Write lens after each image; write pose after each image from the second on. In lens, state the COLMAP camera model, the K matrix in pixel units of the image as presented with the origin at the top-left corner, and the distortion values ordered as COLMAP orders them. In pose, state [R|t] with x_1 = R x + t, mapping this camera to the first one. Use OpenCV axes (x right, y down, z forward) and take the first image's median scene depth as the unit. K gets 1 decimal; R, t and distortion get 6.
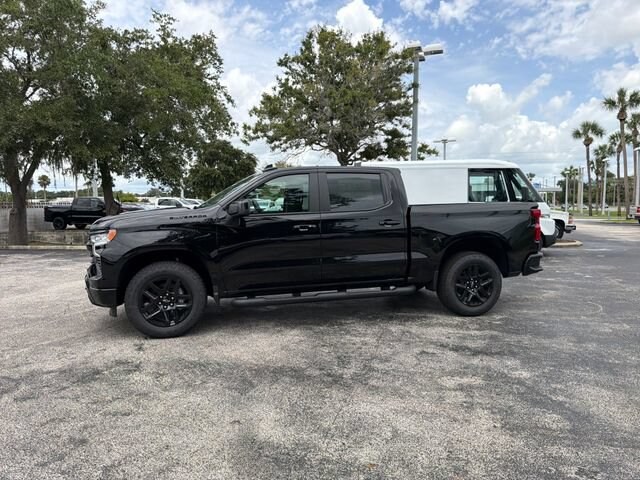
lens RADIAL K [[449.8, 0, 315.1], [0, 449.8, 236.7], [0, 0, 1]] dist [0.042123, -0.053641]
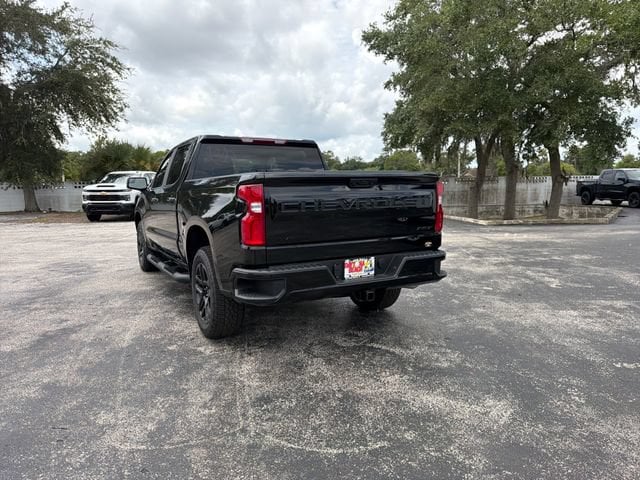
lens RADIAL K [[449.8, 0, 313.6], [0, 449.8, 242.6], [0, 0, 1]] dist [0.042123, -0.053641]
pose [[0.249600, 0.121898, -0.960646, 0.359640], [-0.054176, 0.992249, 0.111832, -0.019692], [0.966832, 0.024131, 0.254269, 0.334773]]
